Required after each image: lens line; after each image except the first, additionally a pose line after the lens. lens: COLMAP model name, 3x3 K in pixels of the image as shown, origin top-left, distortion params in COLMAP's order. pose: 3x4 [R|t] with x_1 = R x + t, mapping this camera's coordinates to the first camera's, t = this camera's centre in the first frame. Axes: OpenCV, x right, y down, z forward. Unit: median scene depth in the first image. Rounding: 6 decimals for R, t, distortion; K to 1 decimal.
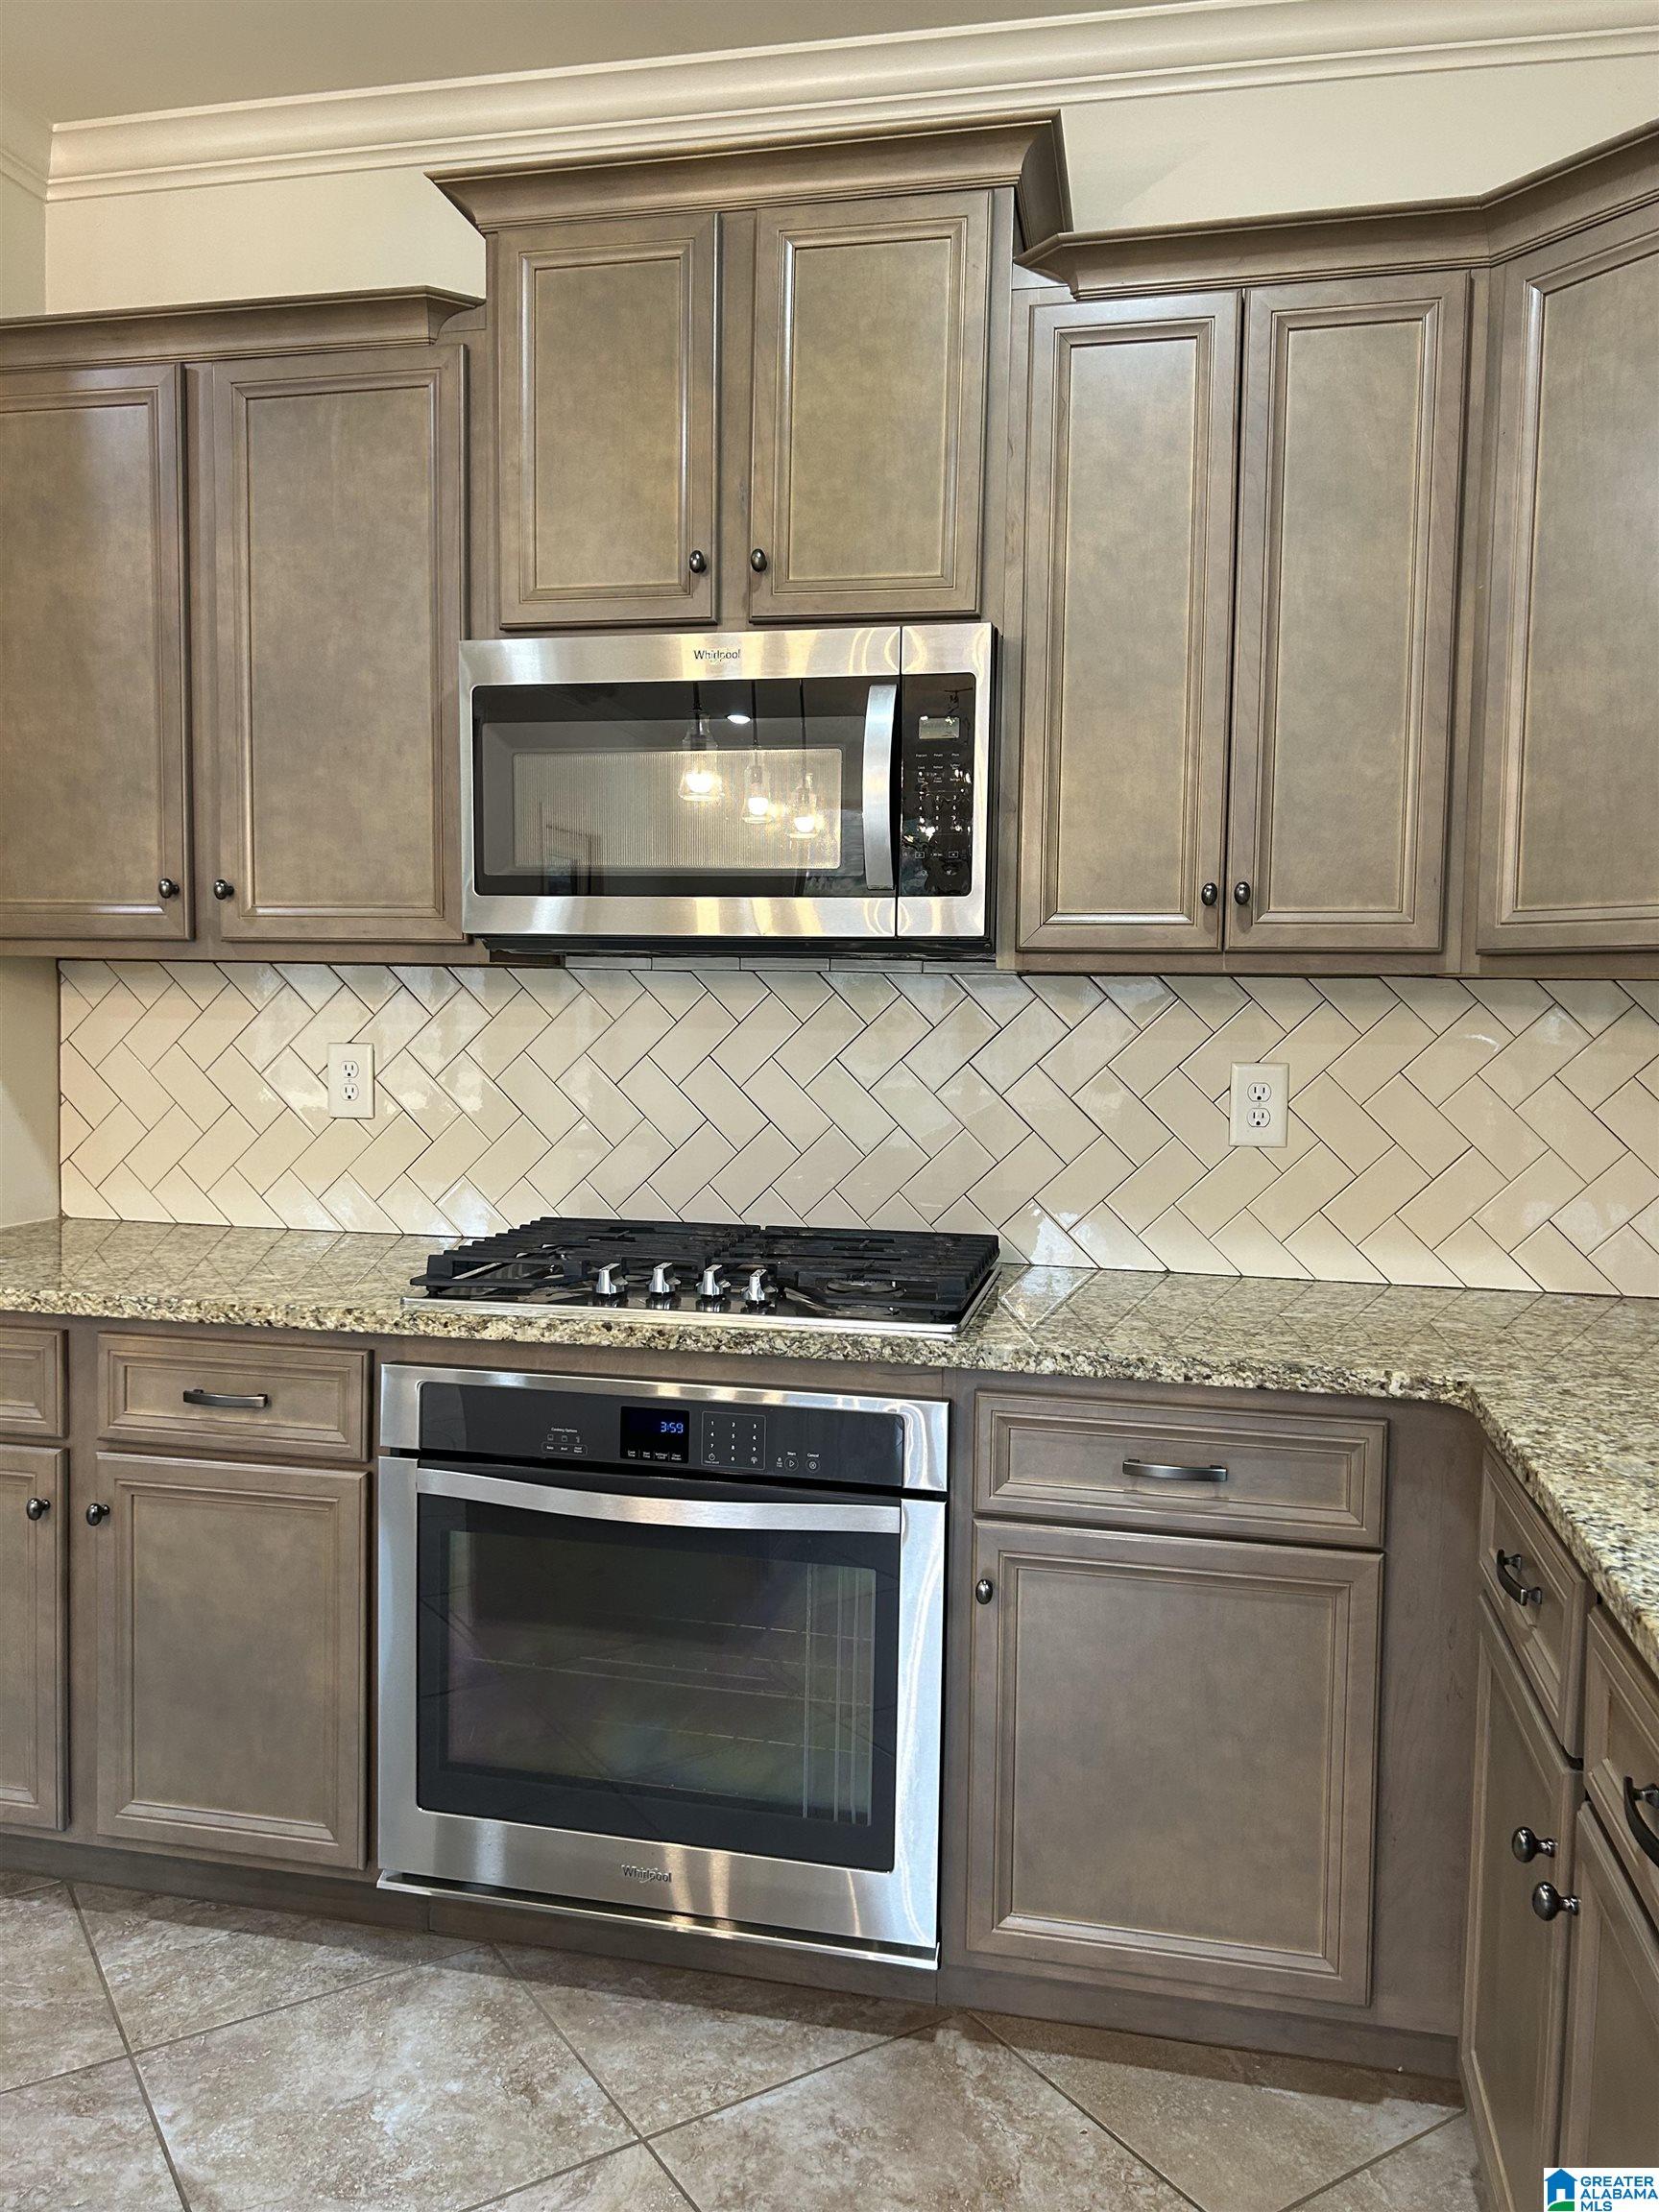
lens RADIAL K [[1665.7, 0, 826.5], [0, 1665.7, 1108.8], [0, 0, 1]] dist [0.008693, -0.002429]
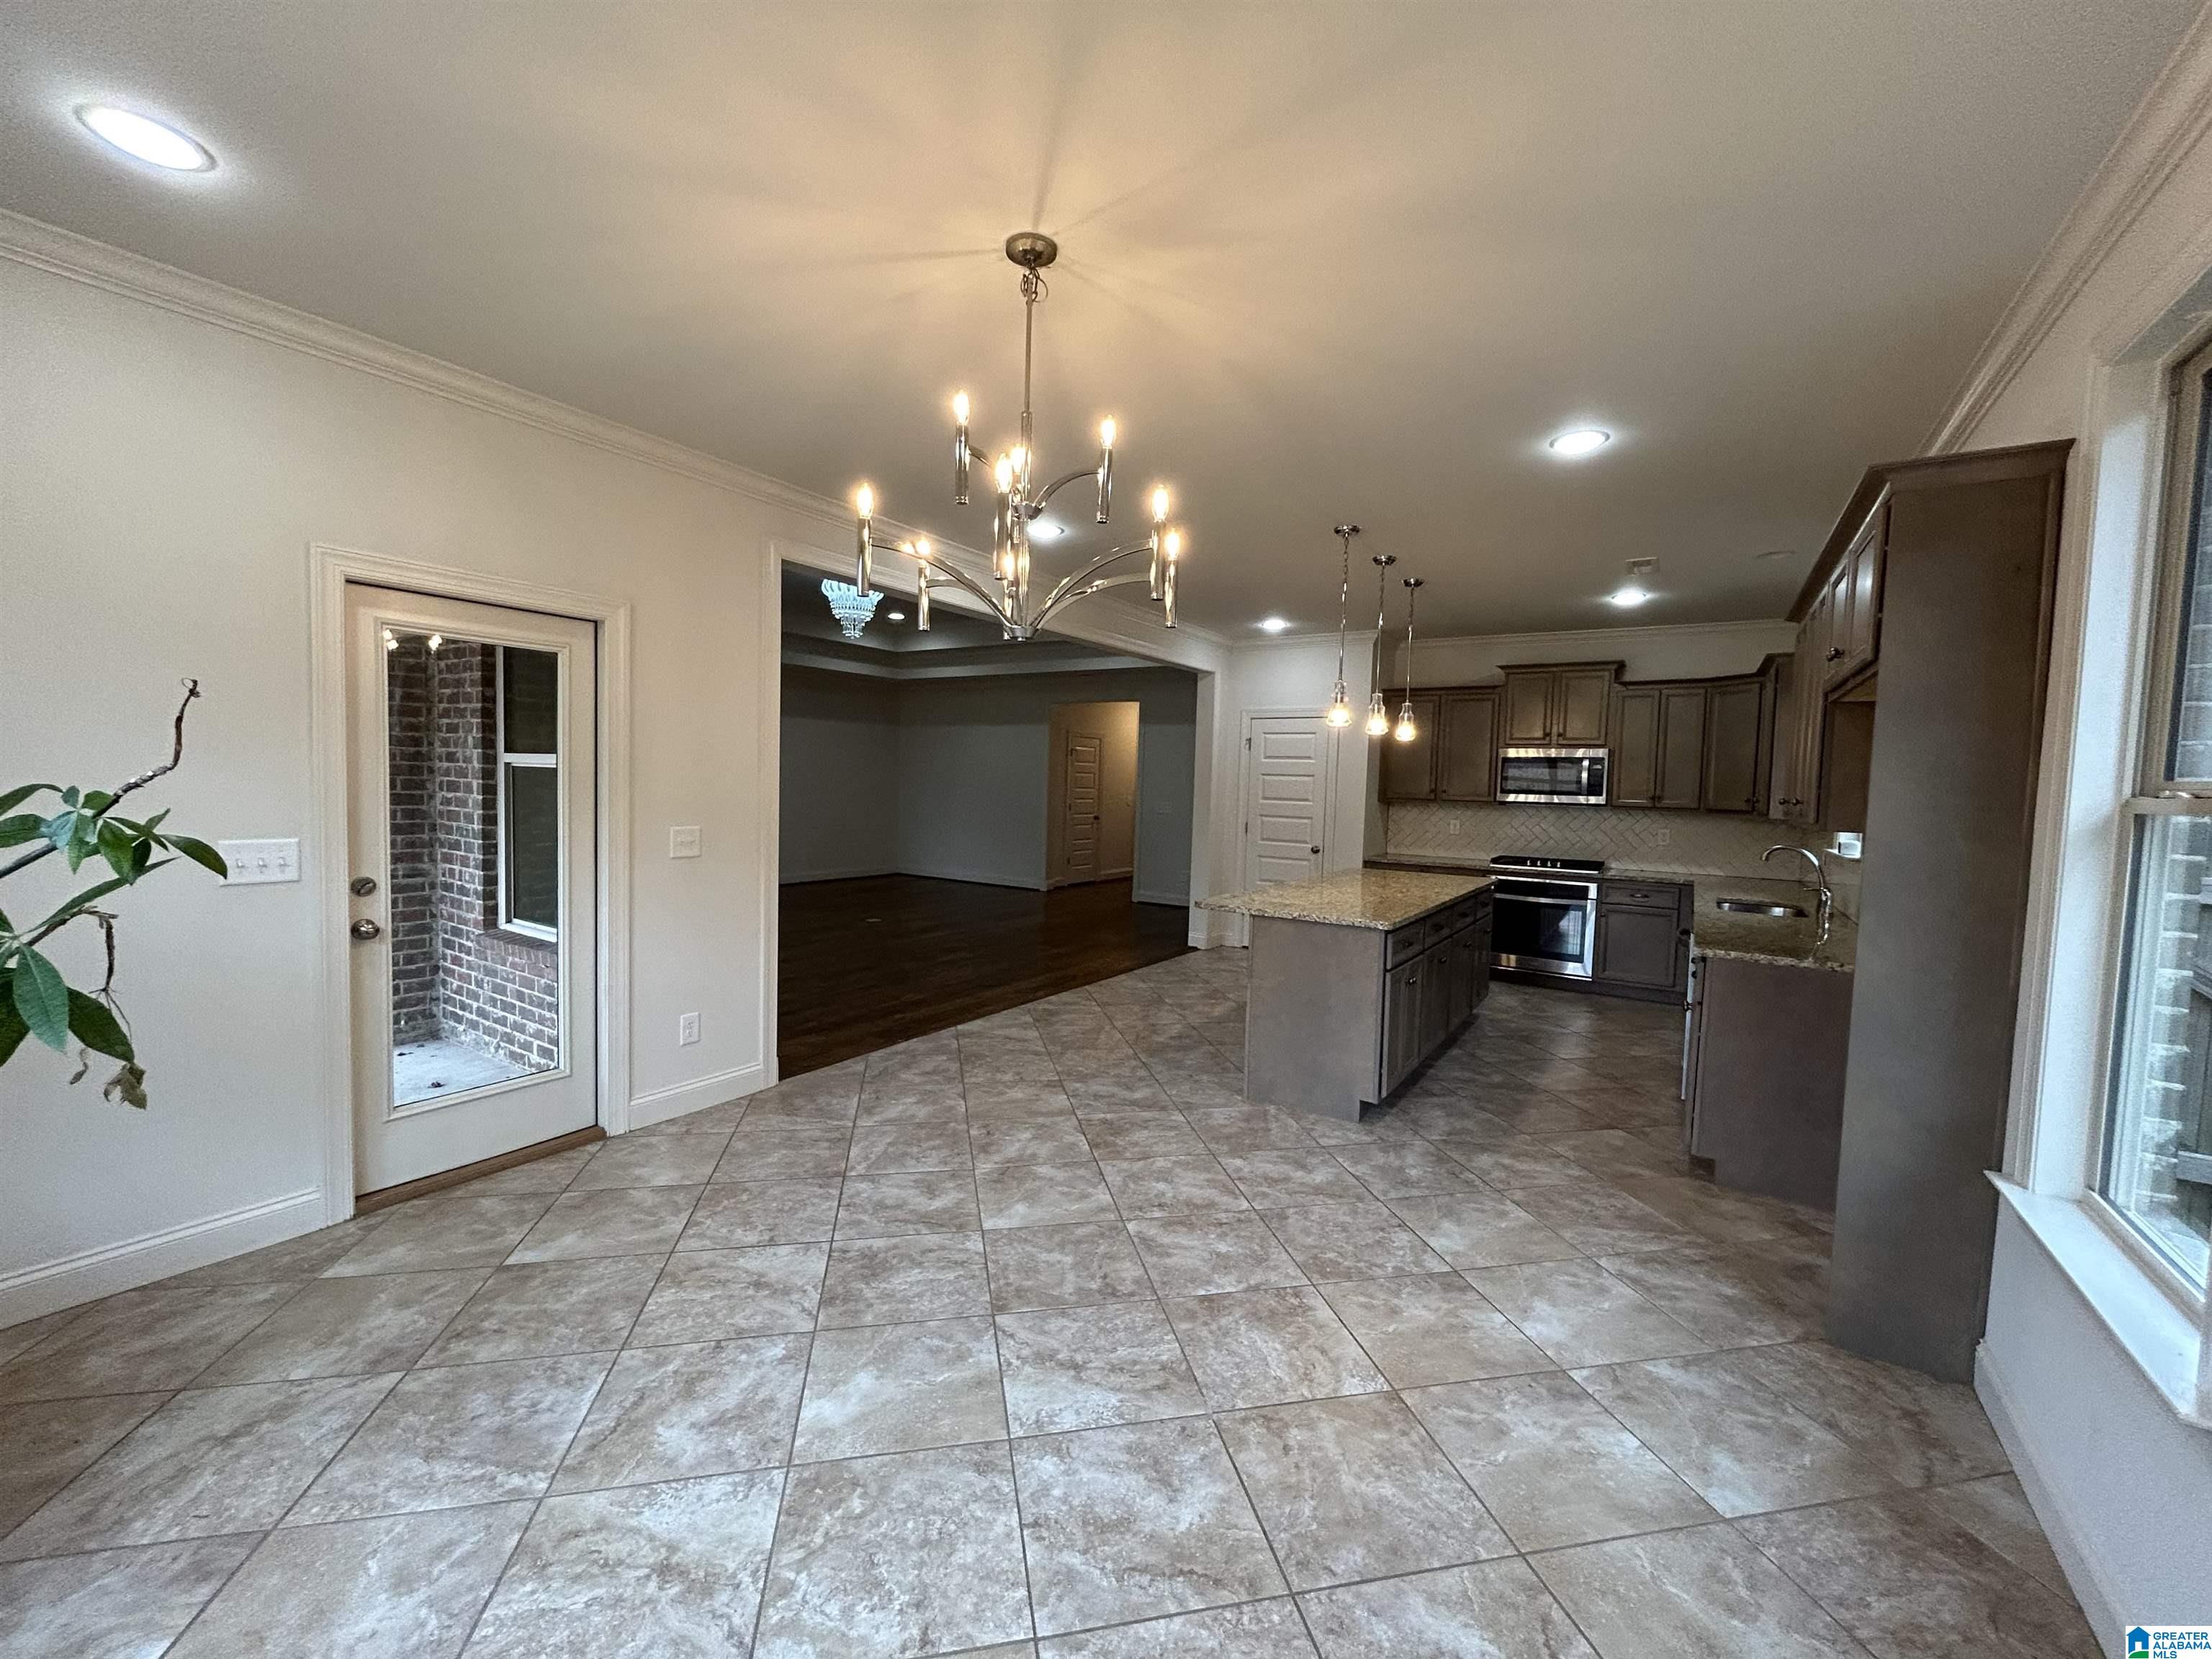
lens RADIAL K [[893.1, 0, 1108.4], [0, 893.1, 823.5], [0, 0, 1]] dist [-0.001127, 0.000257]
pose [[0.935654, 0.024947, -0.352035, -0.405314], [-0.031267, 0.999436, -0.012280, 0.048139], [0.351530, 0.022497, 0.935906, -2.378832]]
